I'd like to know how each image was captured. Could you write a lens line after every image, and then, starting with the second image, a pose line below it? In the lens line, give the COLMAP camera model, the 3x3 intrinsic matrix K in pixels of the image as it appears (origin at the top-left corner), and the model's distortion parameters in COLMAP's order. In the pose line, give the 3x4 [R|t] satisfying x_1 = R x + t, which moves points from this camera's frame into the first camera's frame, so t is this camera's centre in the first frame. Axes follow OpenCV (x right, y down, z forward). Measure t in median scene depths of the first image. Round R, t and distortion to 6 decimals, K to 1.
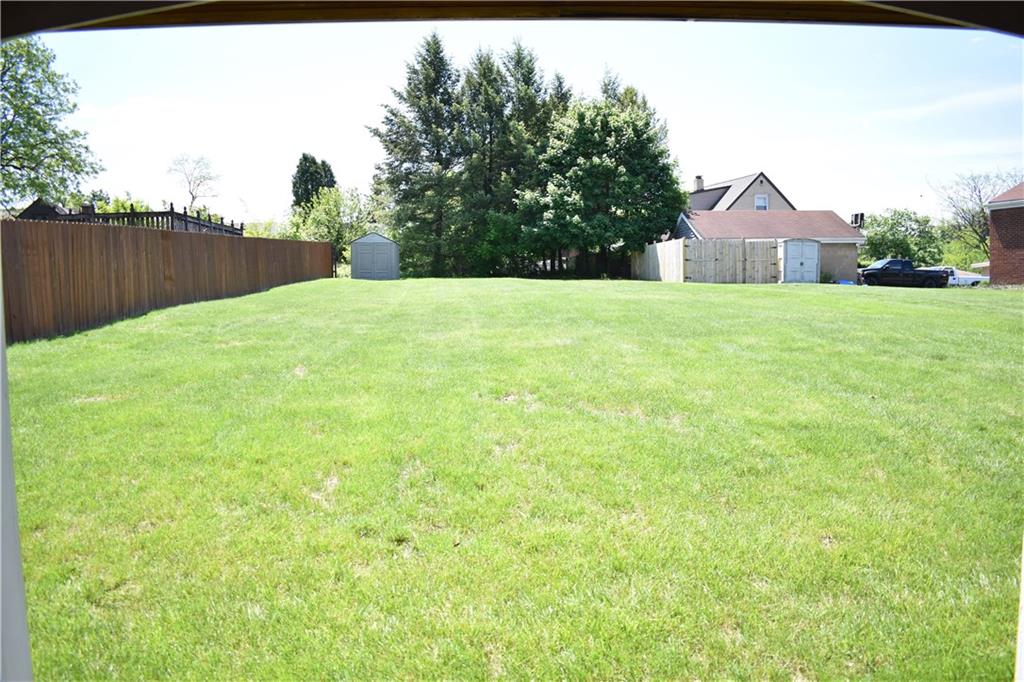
lens RADIAL K [[799.8, 0, 512.0], [0, 799.8, 341.0], [0, 0, 1]] dist [-0.110772, 0.042380]
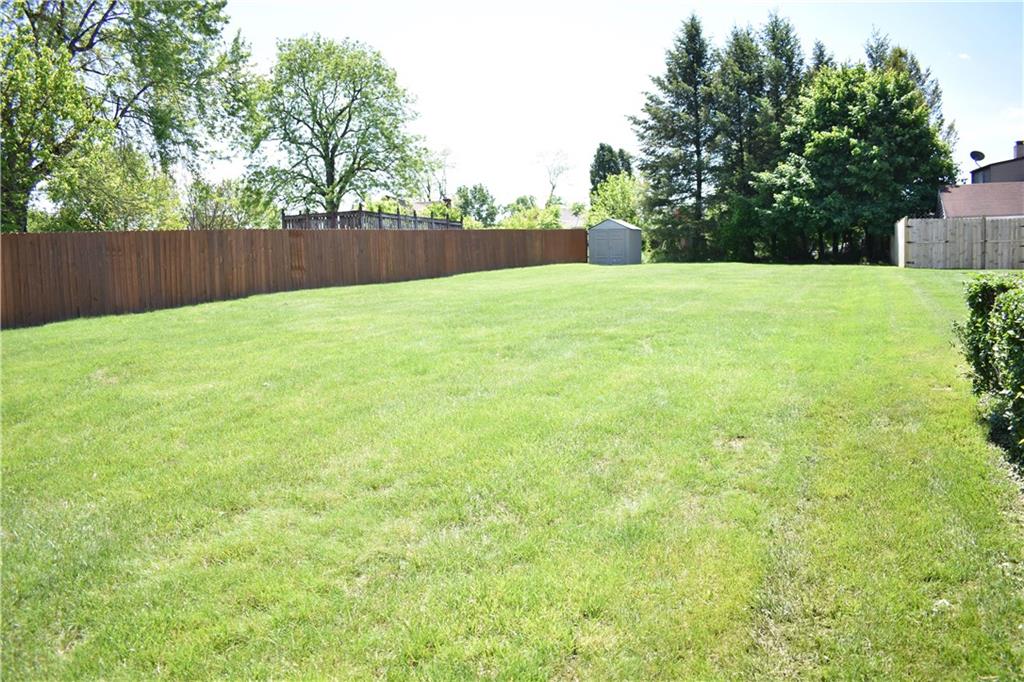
lens RADIAL K [[799.8, 0, 512.0], [0, 799.8, 341.0], [0, 0, 1]] dist [-0.110772, 0.042380]
pose [[0.876404, 0.038649, -0.480024, 0.210416], [-0.028037, 0.999179, 0.029260, -0.004898], [0.480760, -0.012185, 0.876767, 0.026947]]
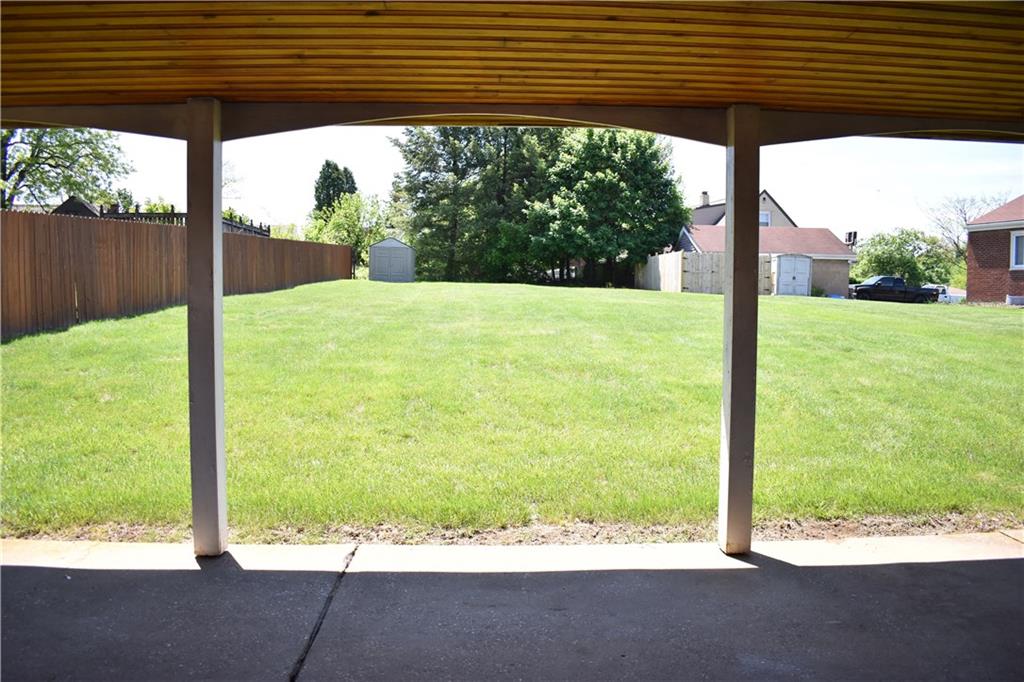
lens RADIAL K [[799.8, 0, 512.0], [0, 799.8, 341.0], [0, 0, 1]] dist [-0.110772, 0.042380]
pose [[0.999427, 0.029289, -0.016945, 0.008965], [-0.029468, 0.999511, -0.010438, 0.008025], [0.016631, 0.010931, 0.999802, -0.057572]]
